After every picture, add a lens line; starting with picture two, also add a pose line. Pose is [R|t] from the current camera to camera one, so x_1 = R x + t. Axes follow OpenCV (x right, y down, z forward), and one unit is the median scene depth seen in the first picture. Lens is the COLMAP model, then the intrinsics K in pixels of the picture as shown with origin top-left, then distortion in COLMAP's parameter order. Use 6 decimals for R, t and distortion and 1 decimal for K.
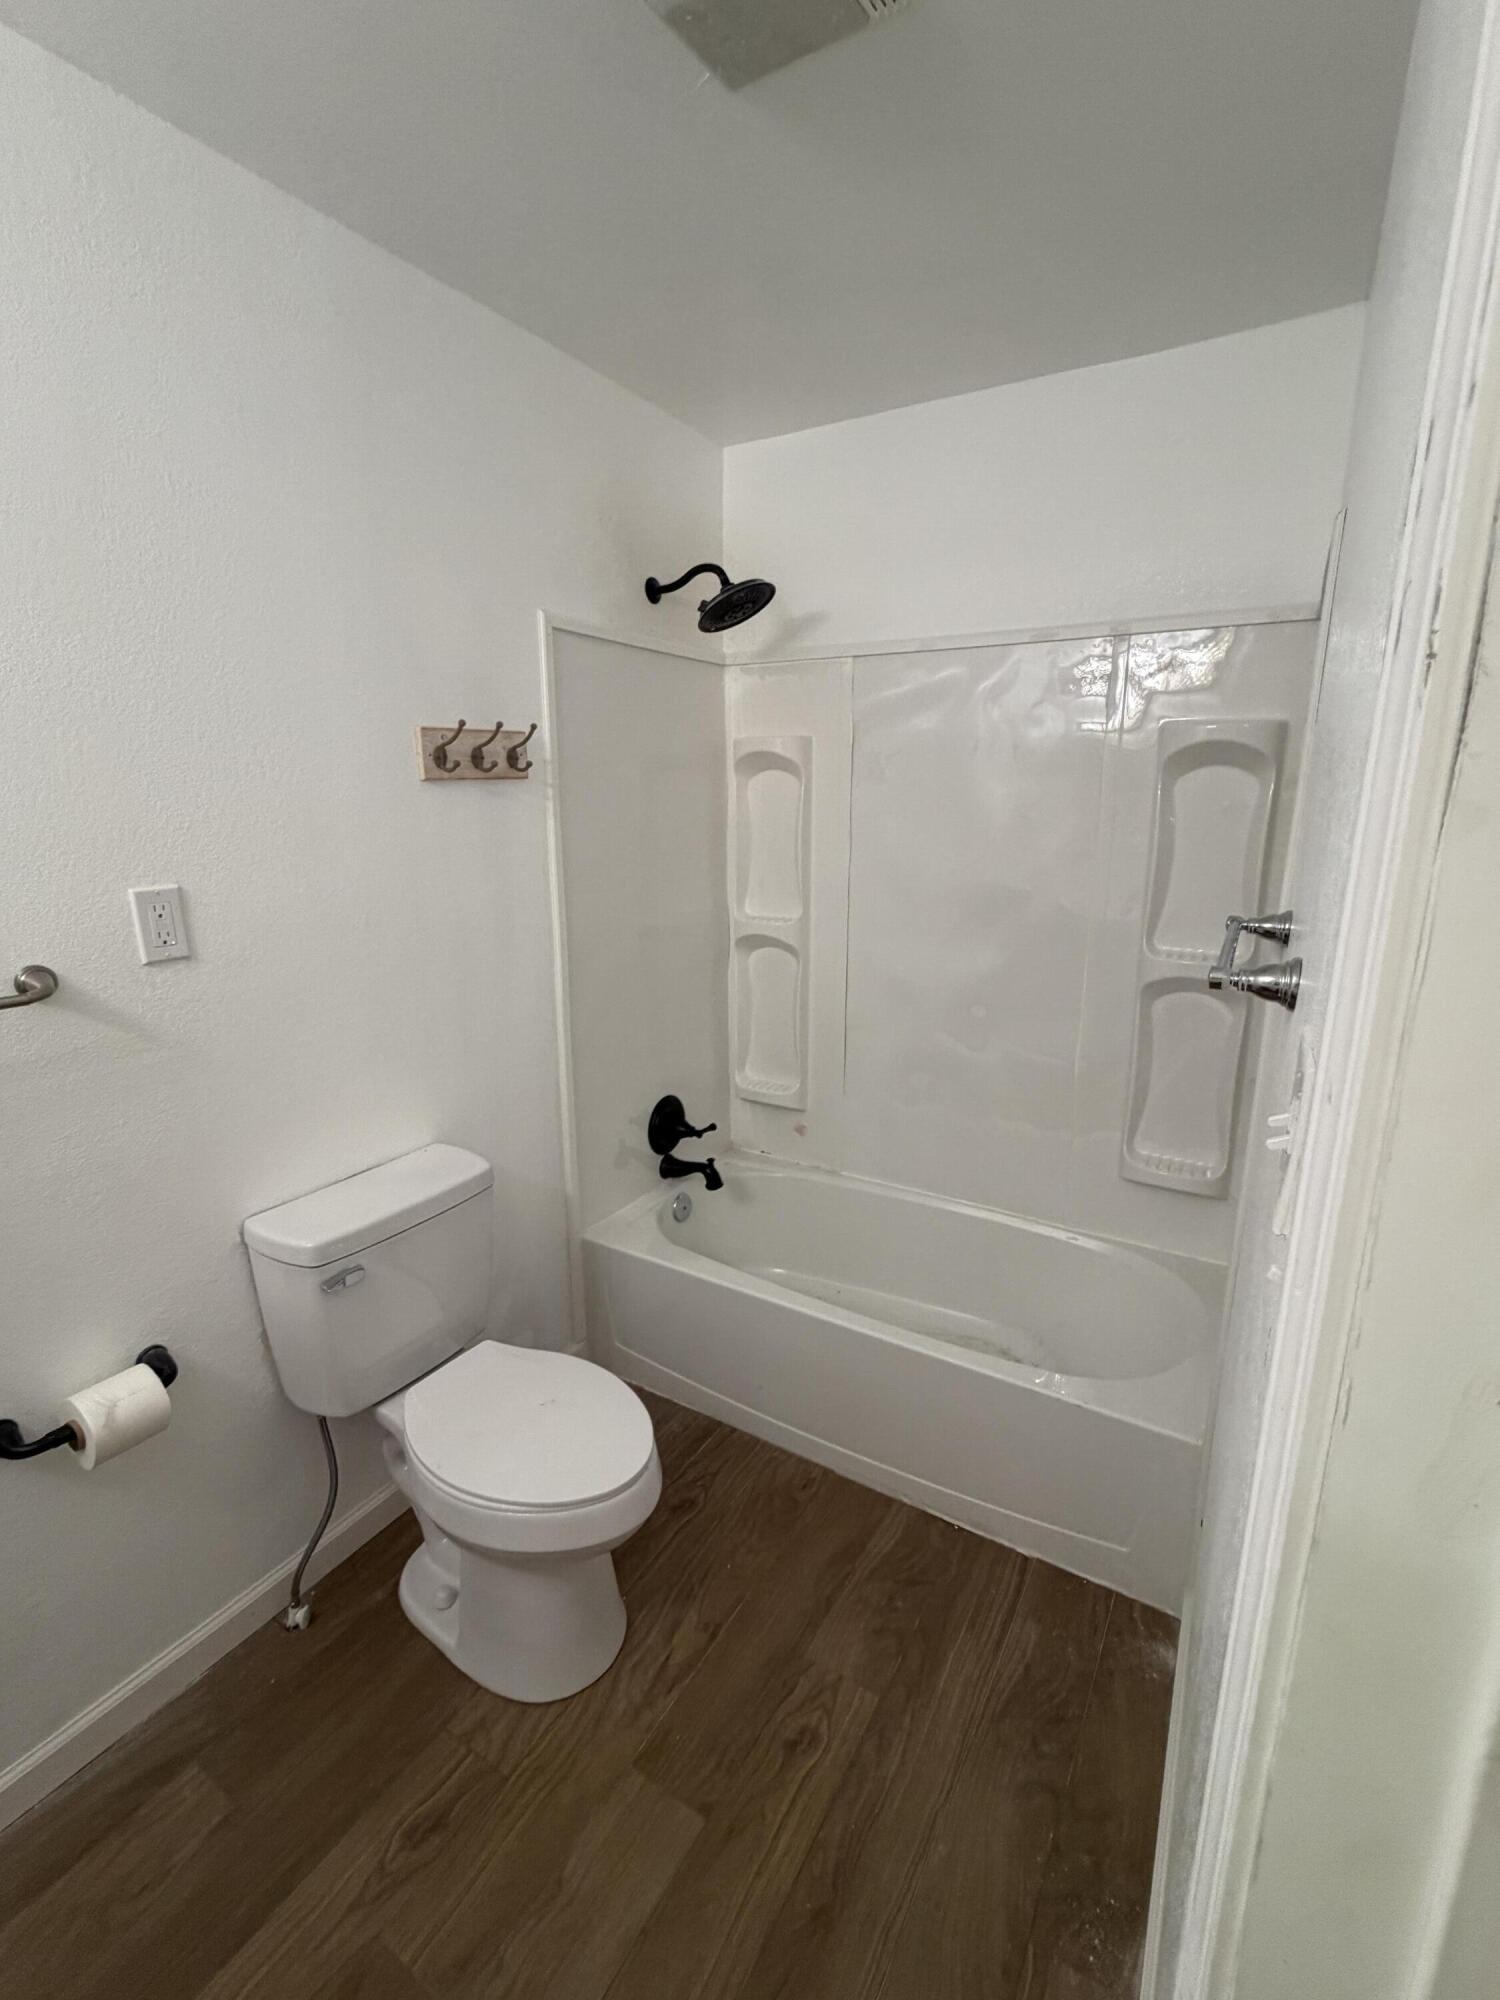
lens RADIAL K [[884.0, 0, 750.1], [0, 884.0, 996.7], [0, 0, 1]] dist [-0.005267, -0.000506]
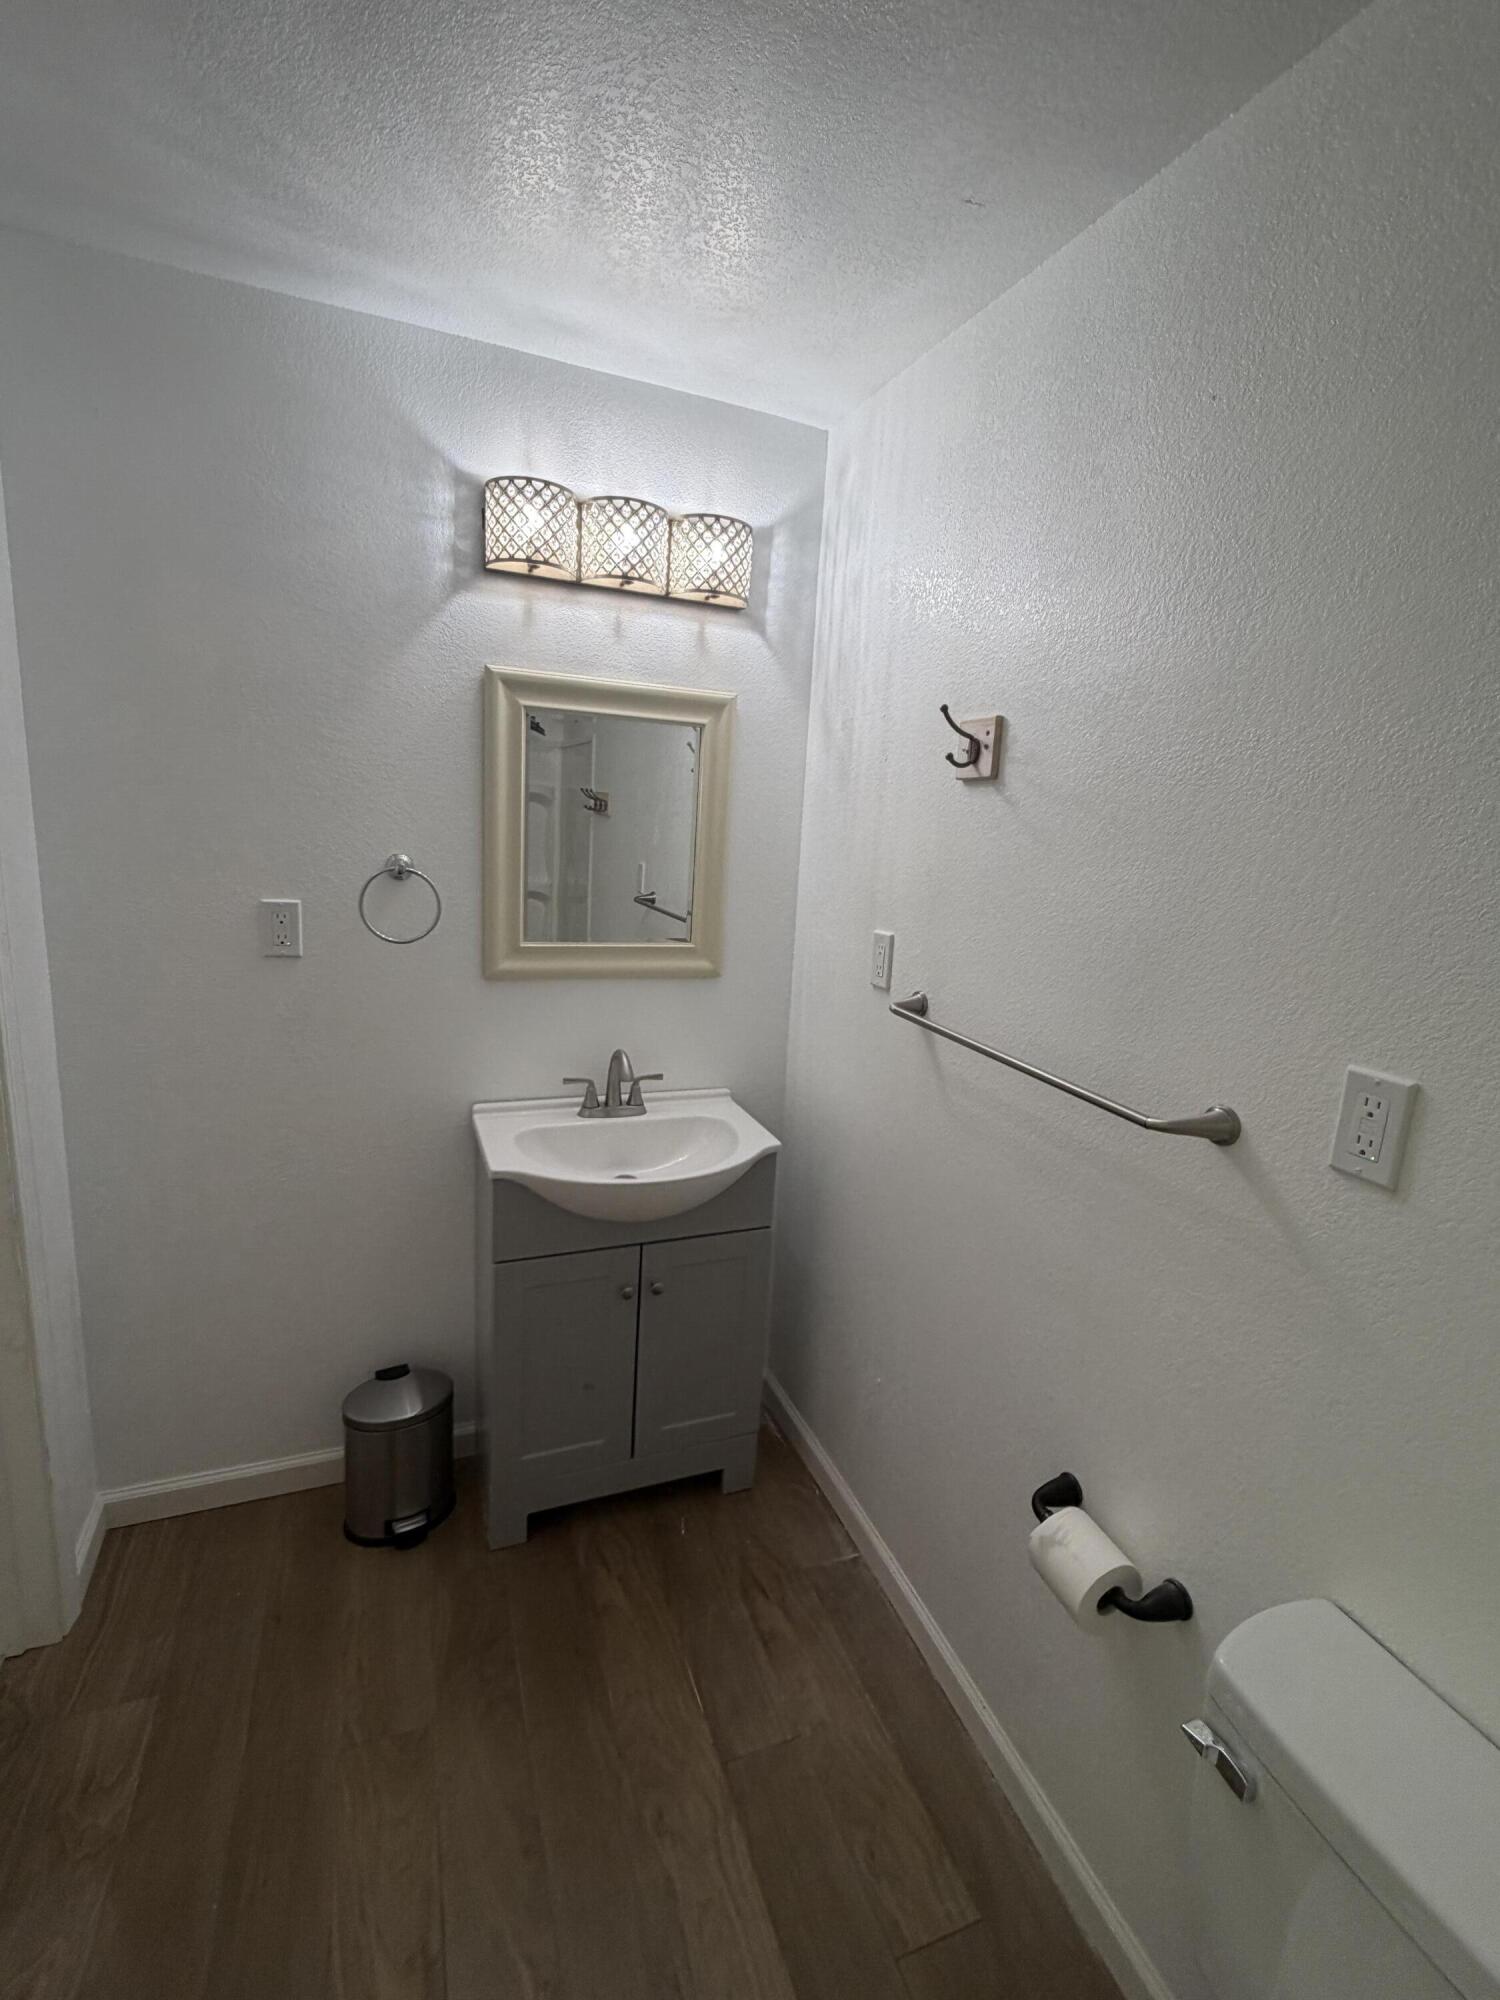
lens RADIAL K [[884.0, 0, 745.5], [0, 884.0, 1000.5], [0, 0, 1]] dist [-0.005267, -0.000506]
pose [[-0.609470, 0.117957, -0.783985, 0.138332], [-0.248111, 0.910820, 0.329922, -0.269253], [0.752985, 0.395592, -0.525851, 0.940581]]
